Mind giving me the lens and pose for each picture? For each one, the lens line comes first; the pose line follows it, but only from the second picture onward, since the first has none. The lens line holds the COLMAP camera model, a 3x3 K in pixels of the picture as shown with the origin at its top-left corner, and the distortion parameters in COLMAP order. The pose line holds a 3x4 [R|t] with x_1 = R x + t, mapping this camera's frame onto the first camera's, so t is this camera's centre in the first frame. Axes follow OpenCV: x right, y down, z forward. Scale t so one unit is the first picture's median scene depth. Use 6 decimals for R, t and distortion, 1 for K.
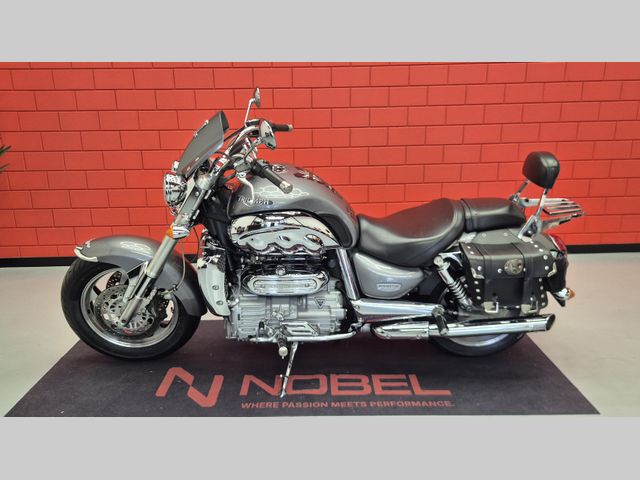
lens RADIAL K [[503.9, 0, 318.2], [0, 503.9, 225.1], [0, 0, 1]] dist [0.032271, -0.002023]
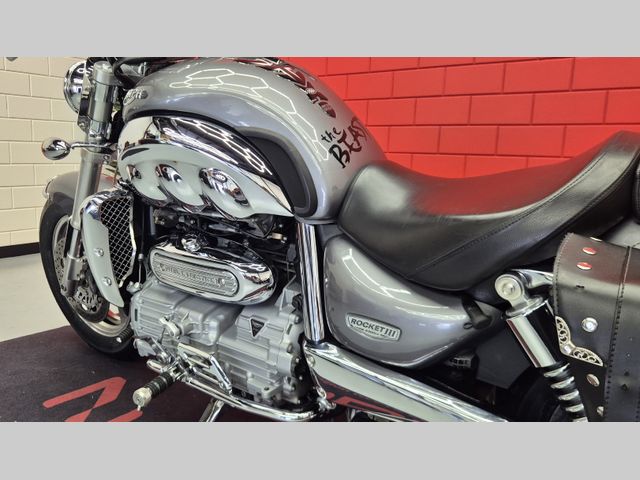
lens RADIAL K [[503.9, 0, 318.2], [0, 503.9, 225.1], [0, 0, 1]] dist [0.032271, -0.002023]
pose [[0.790836, 0.126943, -0.598718, 0.331815], [-0.185106, 0.982048, -0.036285, 0.064790], [0.583364, 0.139522, 0.800137, 0.642190]]
